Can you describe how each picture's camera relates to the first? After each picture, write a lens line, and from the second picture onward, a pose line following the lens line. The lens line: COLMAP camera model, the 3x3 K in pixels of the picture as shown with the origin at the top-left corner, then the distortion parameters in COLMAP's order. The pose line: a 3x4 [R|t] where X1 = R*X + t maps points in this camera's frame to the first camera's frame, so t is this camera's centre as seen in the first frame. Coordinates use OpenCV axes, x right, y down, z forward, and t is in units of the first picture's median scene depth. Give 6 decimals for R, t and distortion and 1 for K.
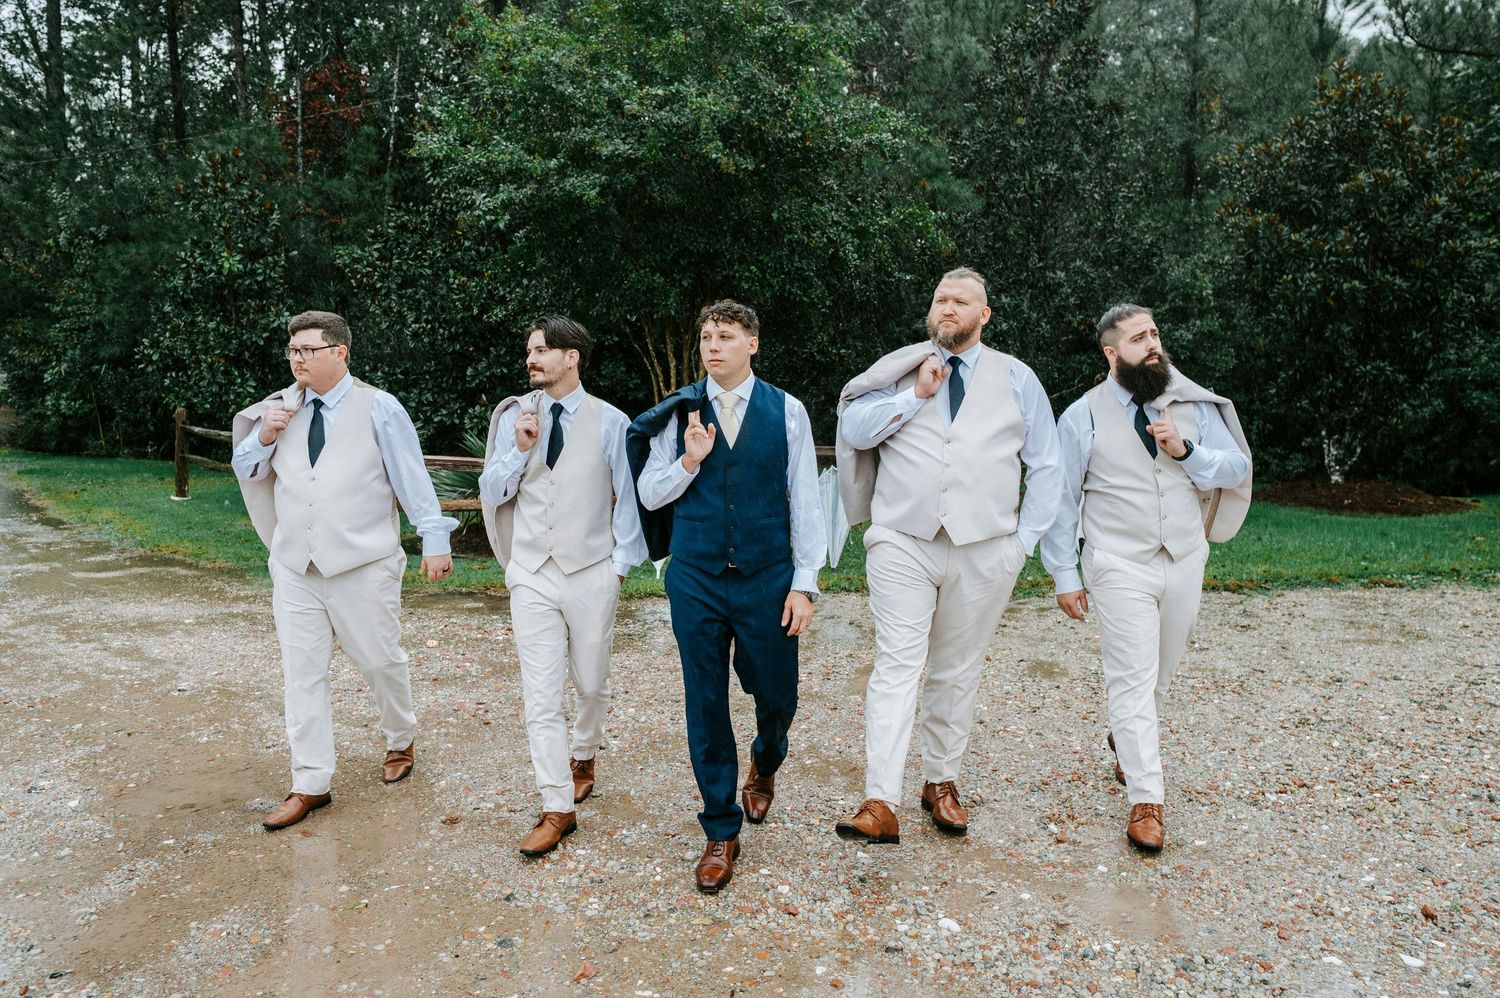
lens RADIAL K [[1123.3, 0, 754.3], [0, 1123.3, 426.6], [0, 0, 1]] dist [0.020854, -0.000607]
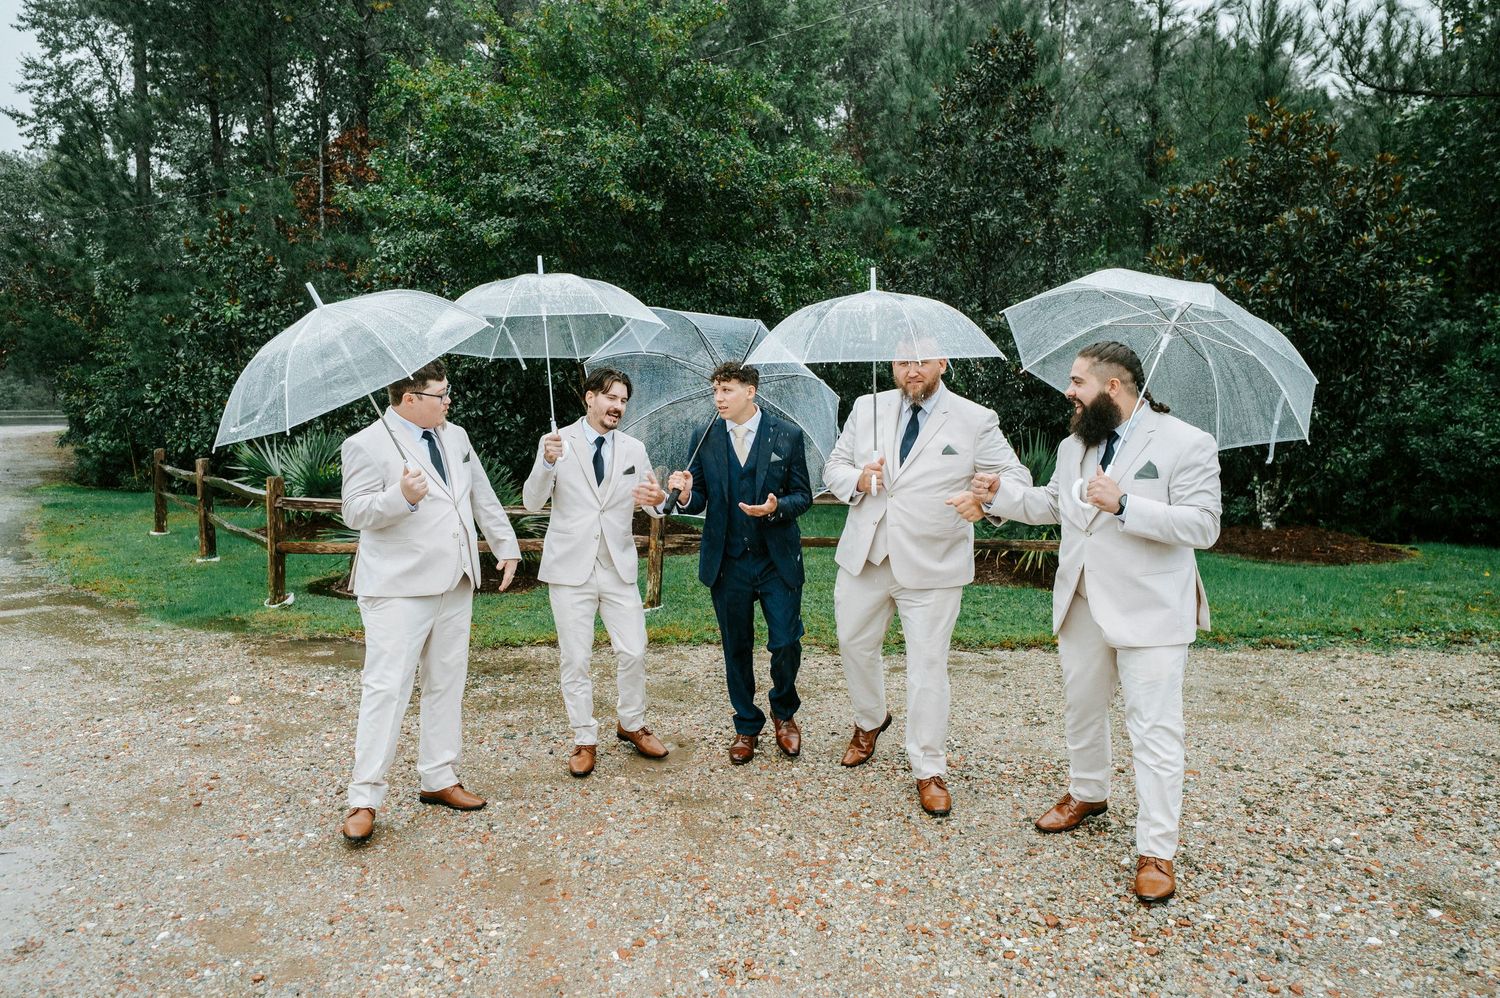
lens RADIAL K [[1015.3, 0, 733.9], [0, 1015.3, 467.9], [0, 0, 1]] dist [0.014341, -0.000519]
pose [[0.998401, 0.004737, -0.056330, 0.100696], [-0.004478, 0.999979, 0.004719, -0.005551], [0.056351, -0.004460, 0.998401, 0.086576]]
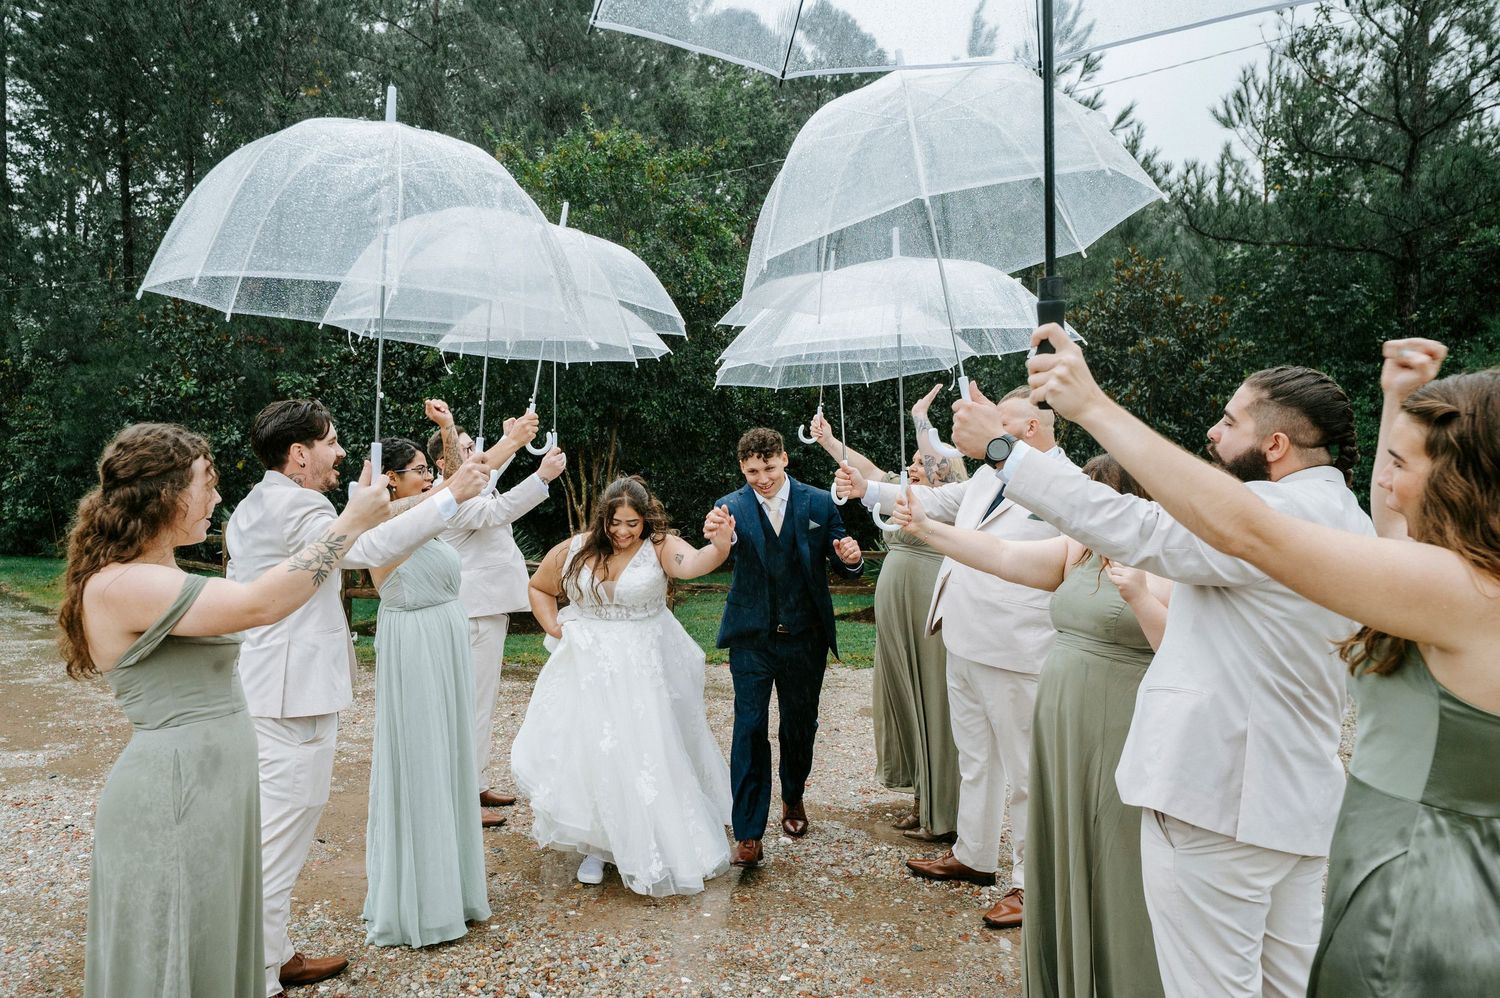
lens RADIAL K [[1056.1, 0, 701.9], [0, 1056.1, 530.1], [0, 0, 1]] dist [0.024643, -0.002753]
pose [[0.998520, 0.016708, 0.051756, -0.005237], [-0.015909, 0.999749, -0.015795, 0.010548], [-0.052006, 0.014948, 0.998535, -0.121901]]
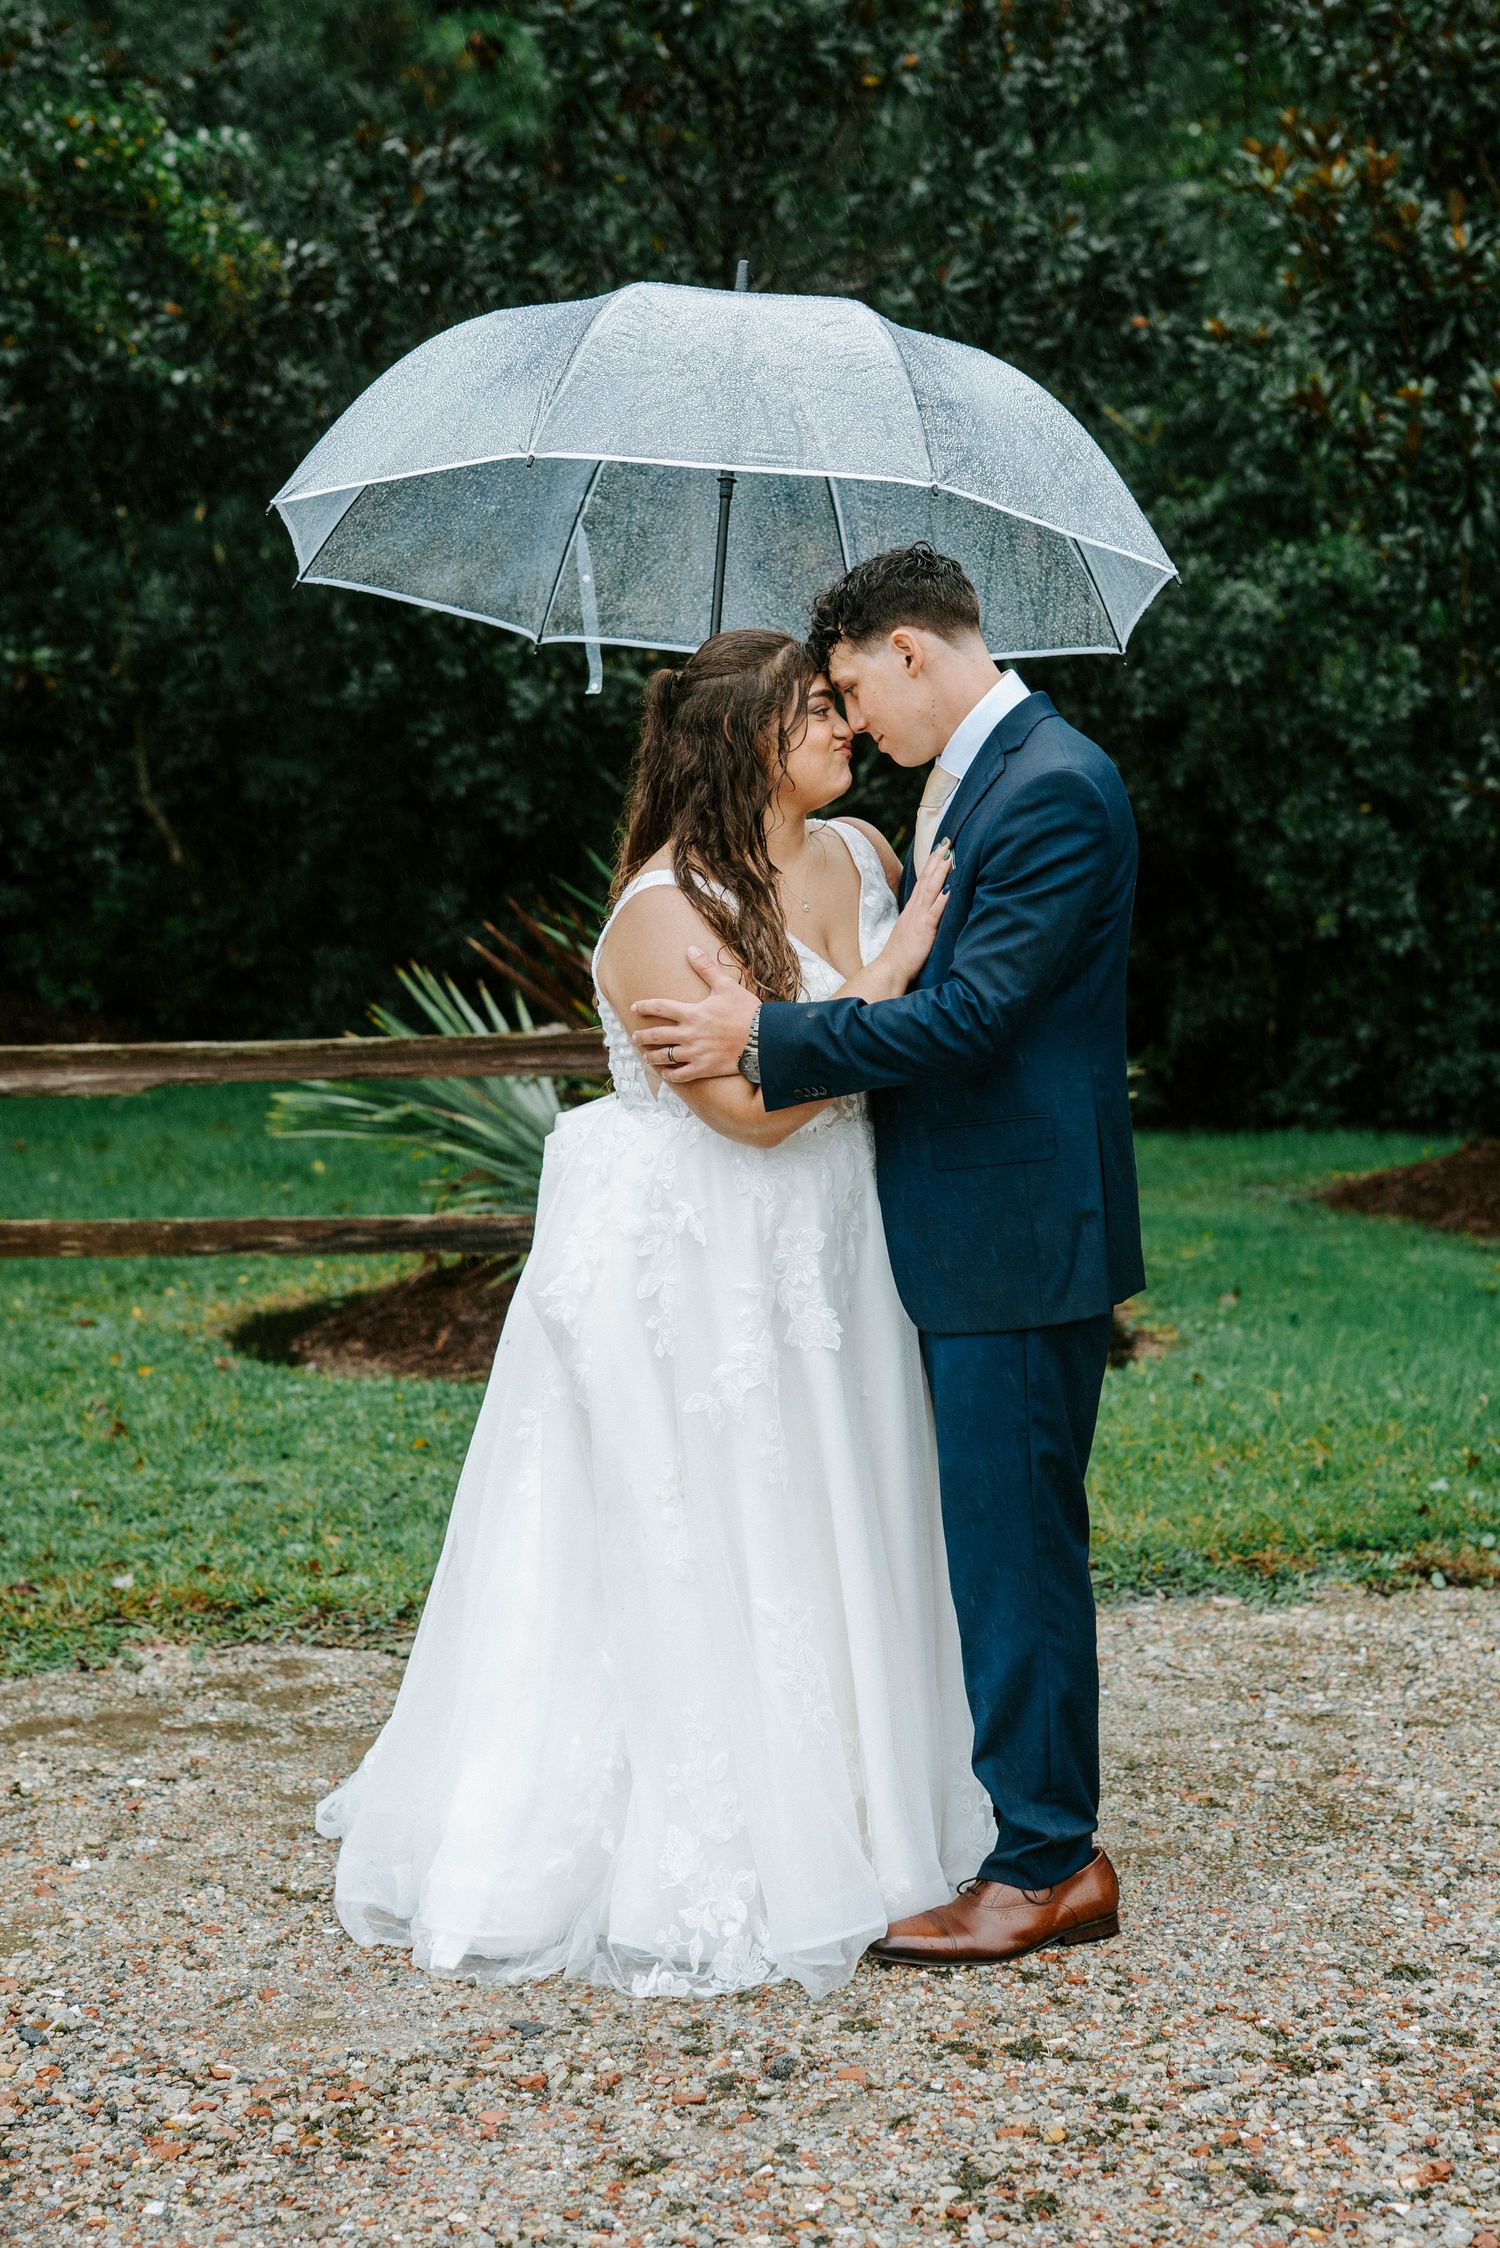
lens RADIAL K [[3909.9, 0, 710.6], [0, 3909.9, 945.6], [0, 0, 1]] dist [0.011554, 0.108513]
pose [[0.994462, -0.009286, 0.104684, 0.188683], [0.008166, 0.999905, 0.011126, -0.010201], [-0.104777, -0.010209, 0.994443, 0.081517]]
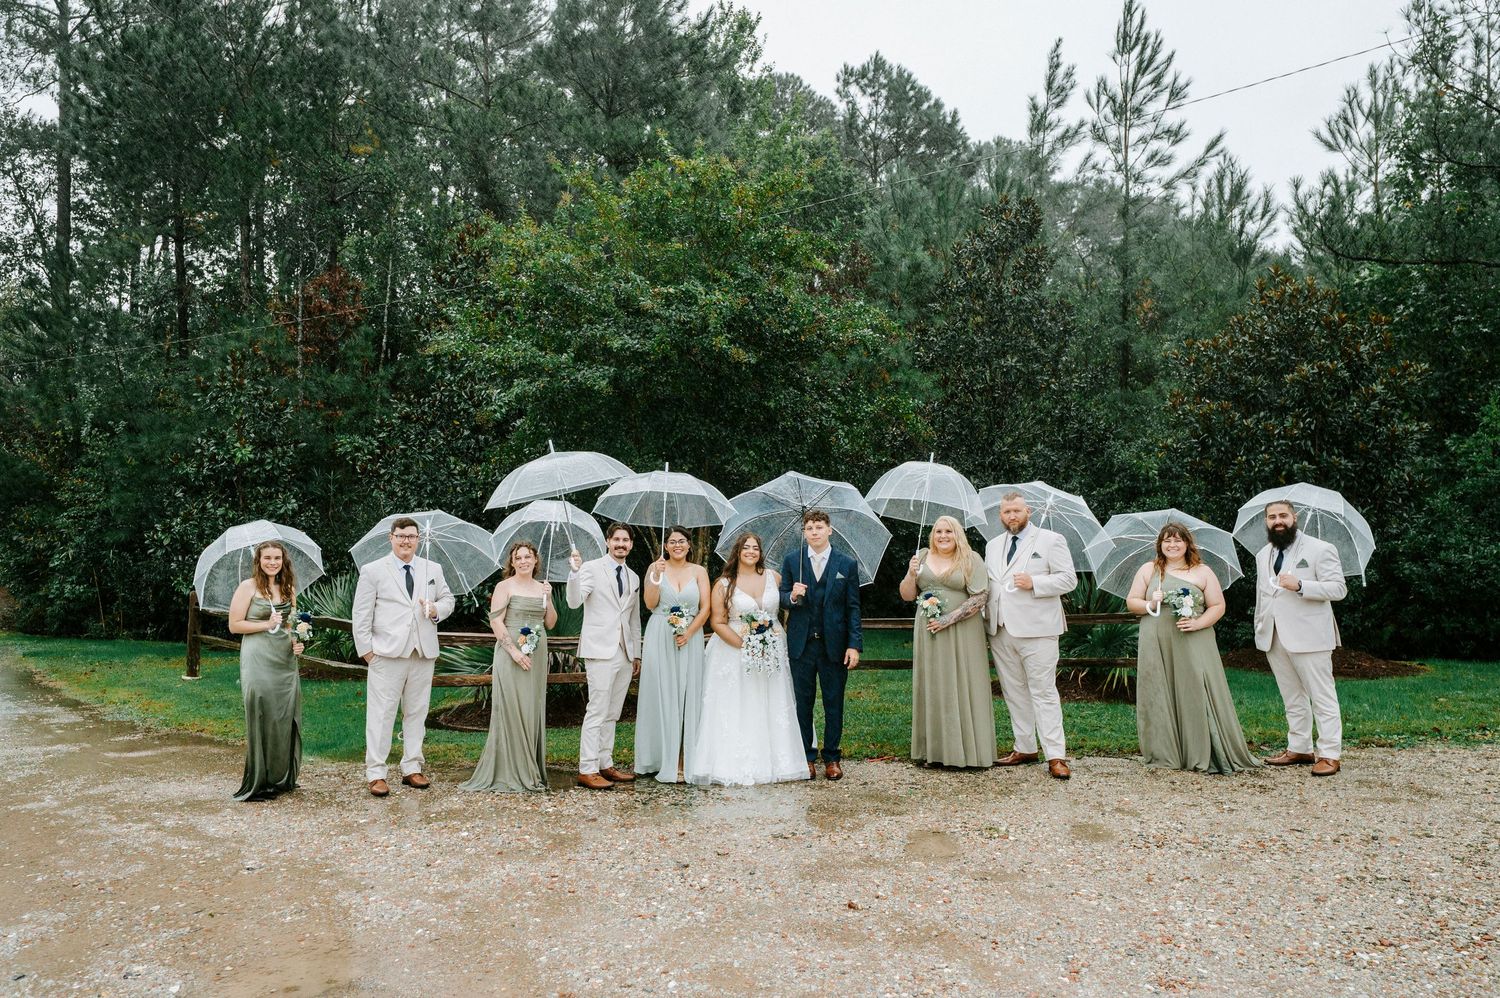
lens RADIAL K [[1049.6, 0, 738.4], [0, 1049.6, 499.4], [0, 0, 1]] dist [0.017000, 0.006988]
pose [[0.999360, -0.007659, 0.034932, -0.046964], [0.011005, 0.995259, -0.096632, 0.000032], [-0.034026, 0.096954, 0.994707, 0.005671]]
